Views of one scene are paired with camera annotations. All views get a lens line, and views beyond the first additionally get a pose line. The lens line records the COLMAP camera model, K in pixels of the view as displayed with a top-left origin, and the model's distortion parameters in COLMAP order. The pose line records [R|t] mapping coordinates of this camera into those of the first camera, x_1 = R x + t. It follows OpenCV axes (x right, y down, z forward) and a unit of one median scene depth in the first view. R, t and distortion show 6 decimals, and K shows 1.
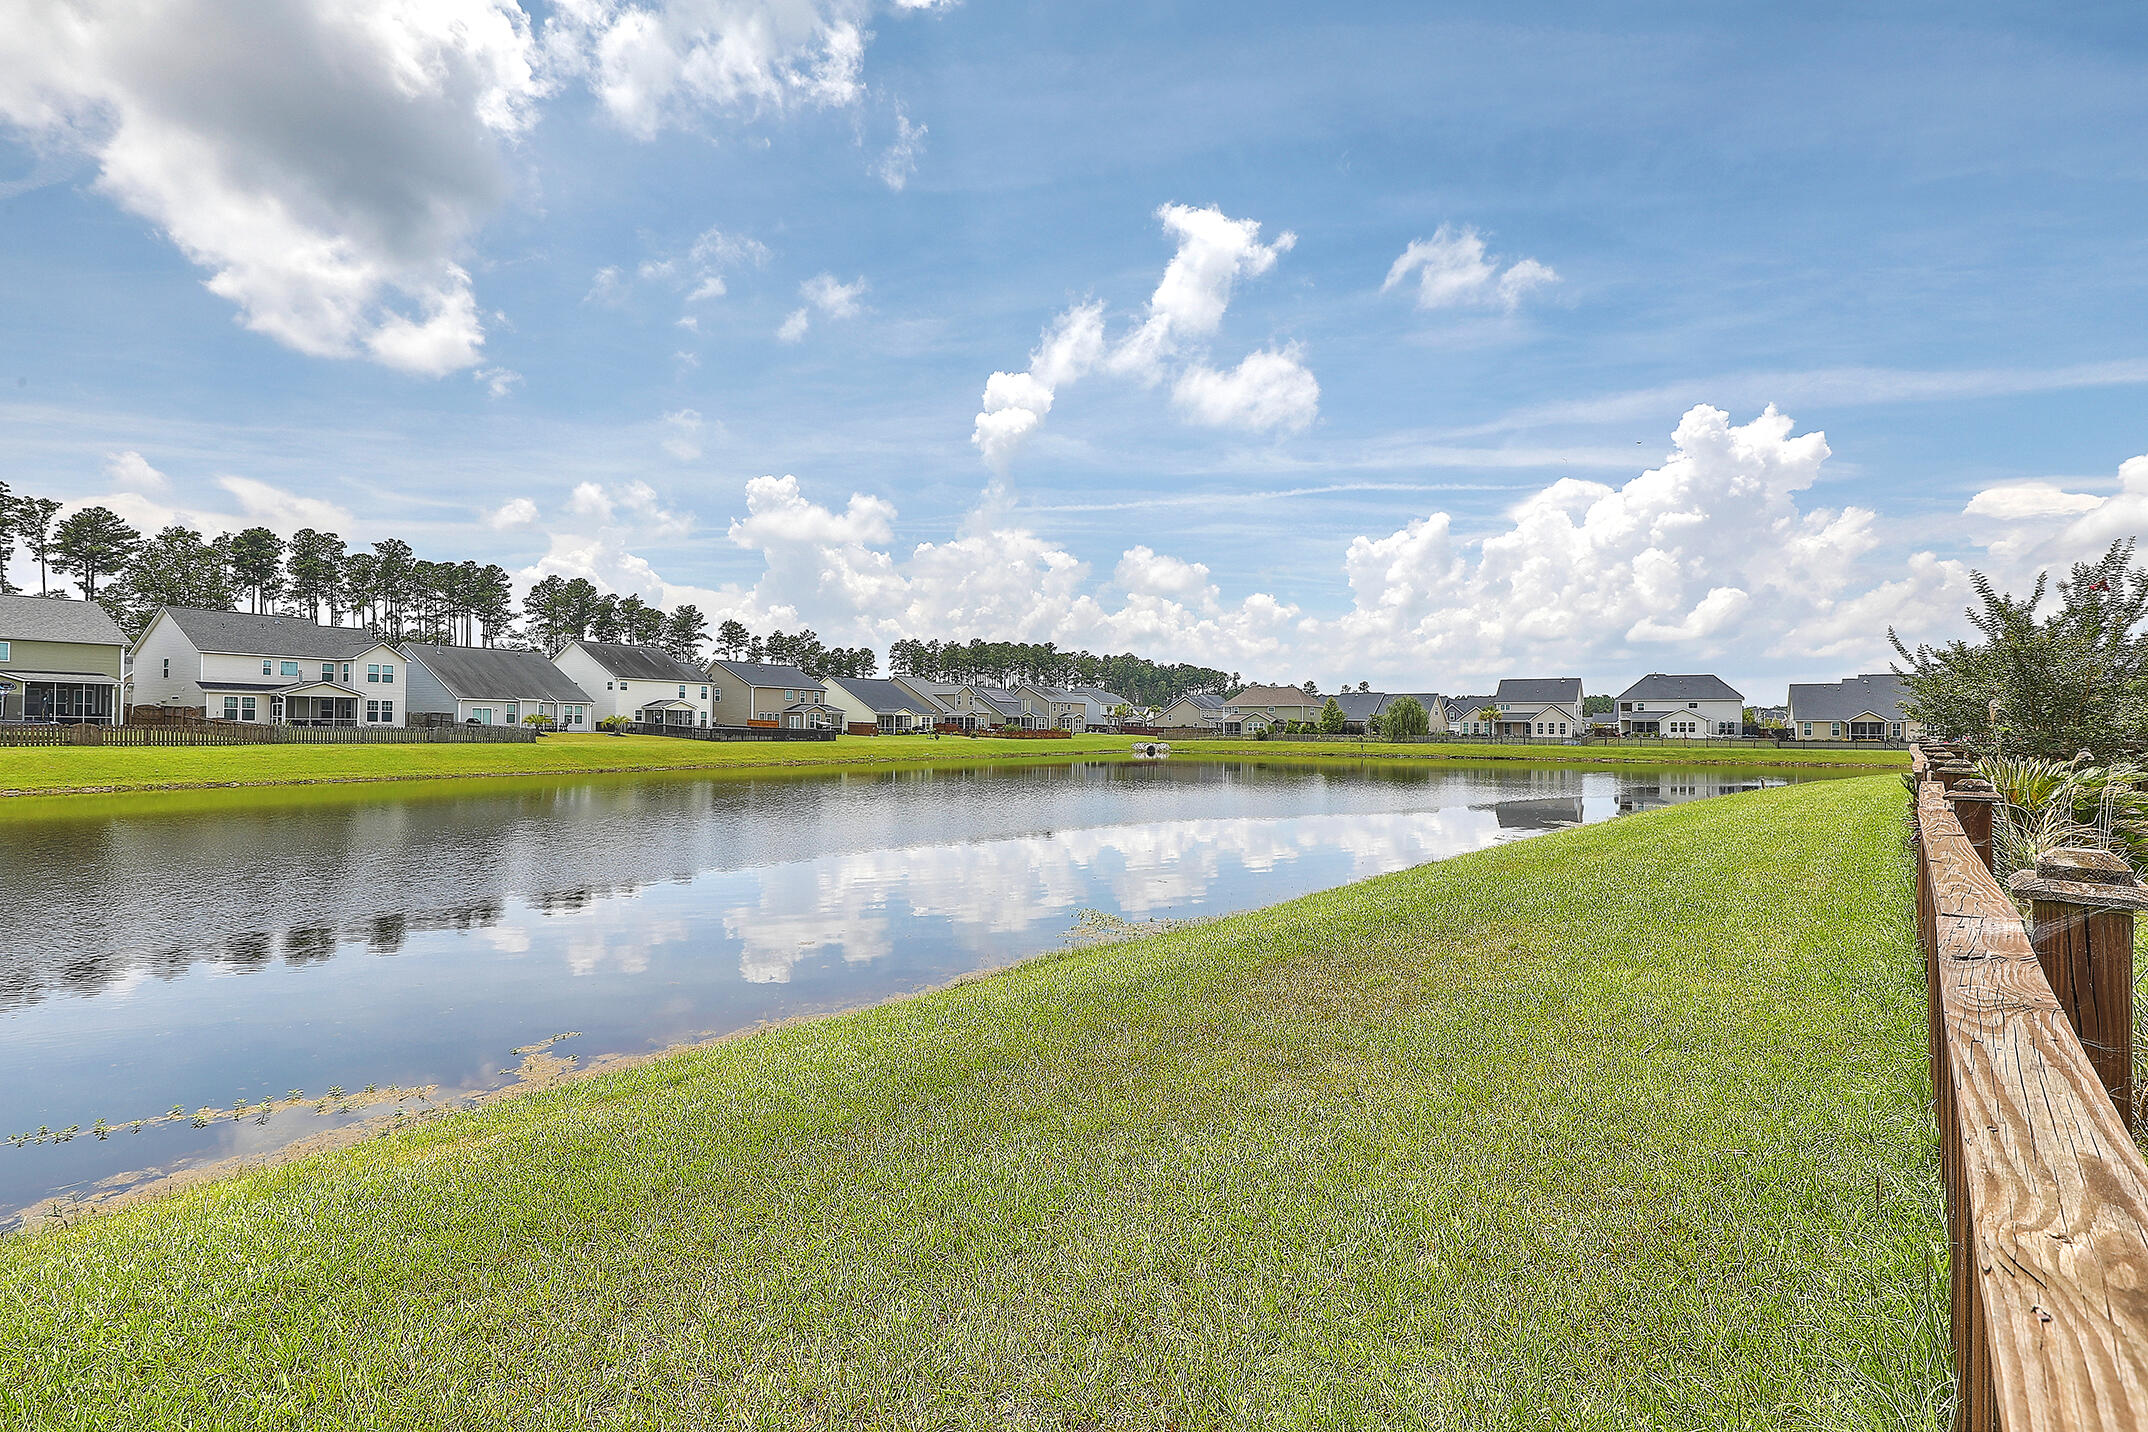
lens RADIAL K [[966.2, 0, 1083.8], [0, 966.2, 724.5], [0, 0, 1]] dist [0.001110, 0.000194]
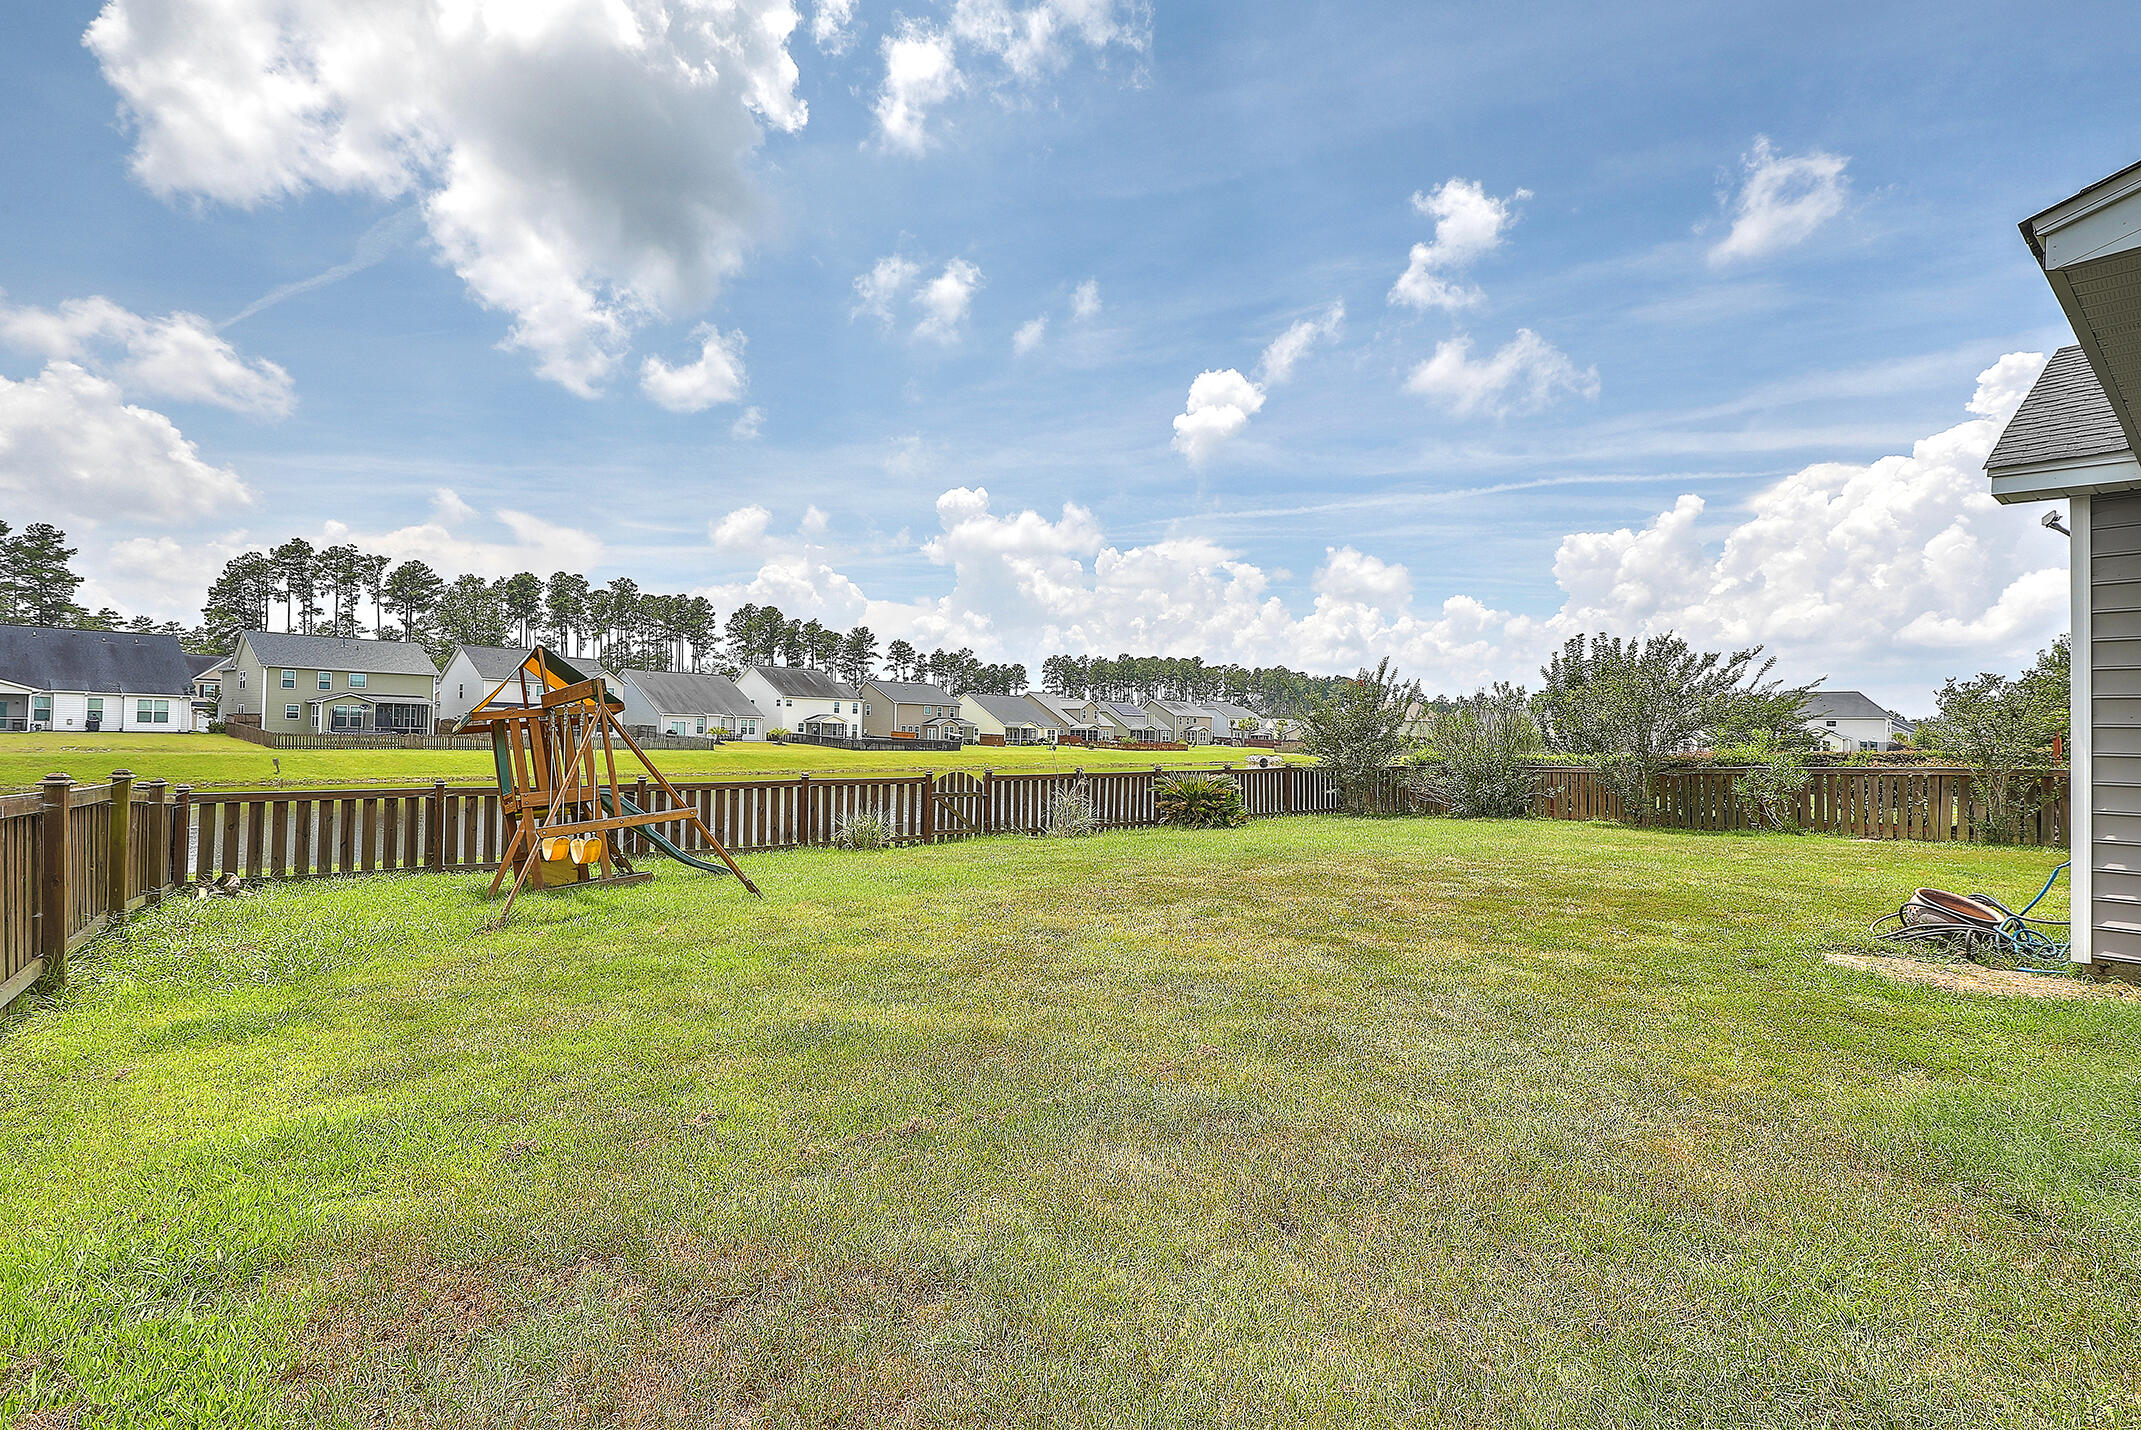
lens RADIAL K [[1017.4, 0, 1105.2], [0, 1017.4, 723.4], [0, 0, 1]] dist [-0.000540, -0.000080]
pose [[0.982203, 0.005399, -0.187744, 0.099992], [-0.007275, 0.999930, -0.009306, -0.003894], [0.187680, 0.010506, 0.982174, -0.113241]]
